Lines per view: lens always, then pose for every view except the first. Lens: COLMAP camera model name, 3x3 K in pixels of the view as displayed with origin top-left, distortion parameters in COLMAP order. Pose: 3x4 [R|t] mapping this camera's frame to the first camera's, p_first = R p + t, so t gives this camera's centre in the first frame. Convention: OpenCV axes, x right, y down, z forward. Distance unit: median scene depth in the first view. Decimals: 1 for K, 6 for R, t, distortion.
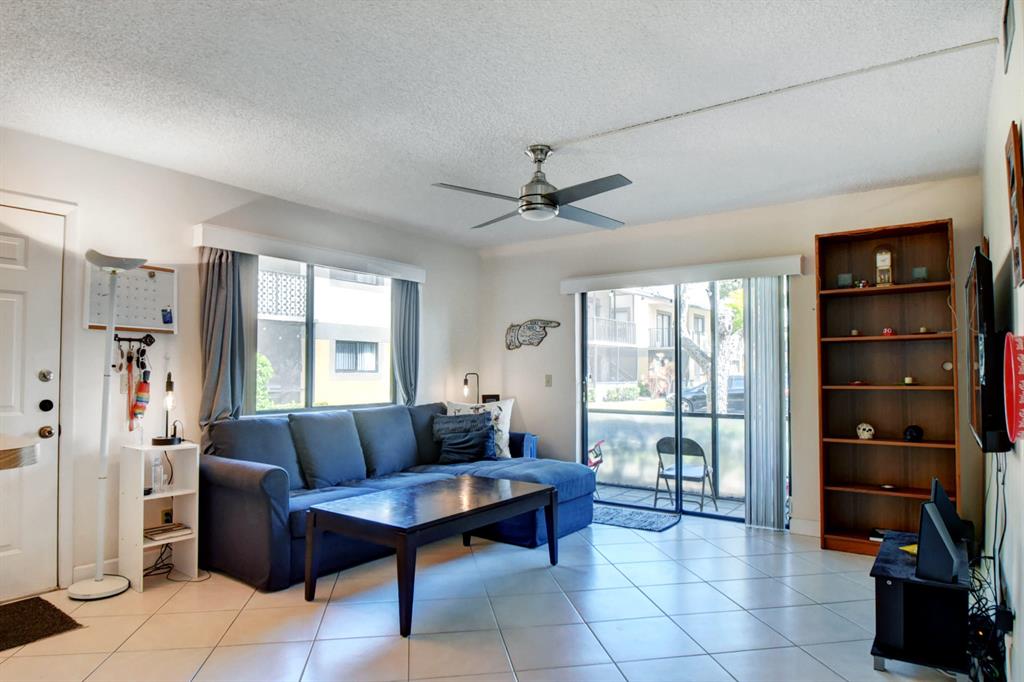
lens RADIAL K [[592.0, 0, 514.5], [0, 592.0, 357.9], [0, 0, 1]] dist [-0.036623, -0.000356]
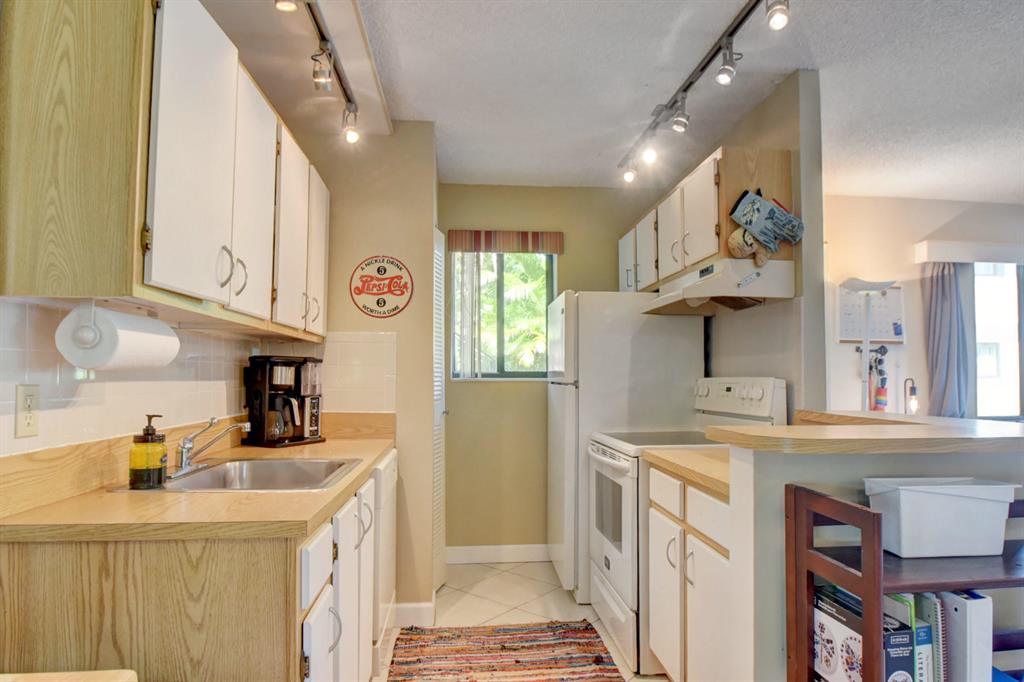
lens RADIAL K [[592.0, 0, 514.5], [0, 592.0, 357.9], [0, 0, 1]] dist [-0.036623, -0.000356]
pose [[0.640113, -0.025118, -0.767870, -0.209647], [0.017467, 0.999683, -0.018140, -0.007896], [0.768082, -0.001801, 0.640348, -0.281172]]
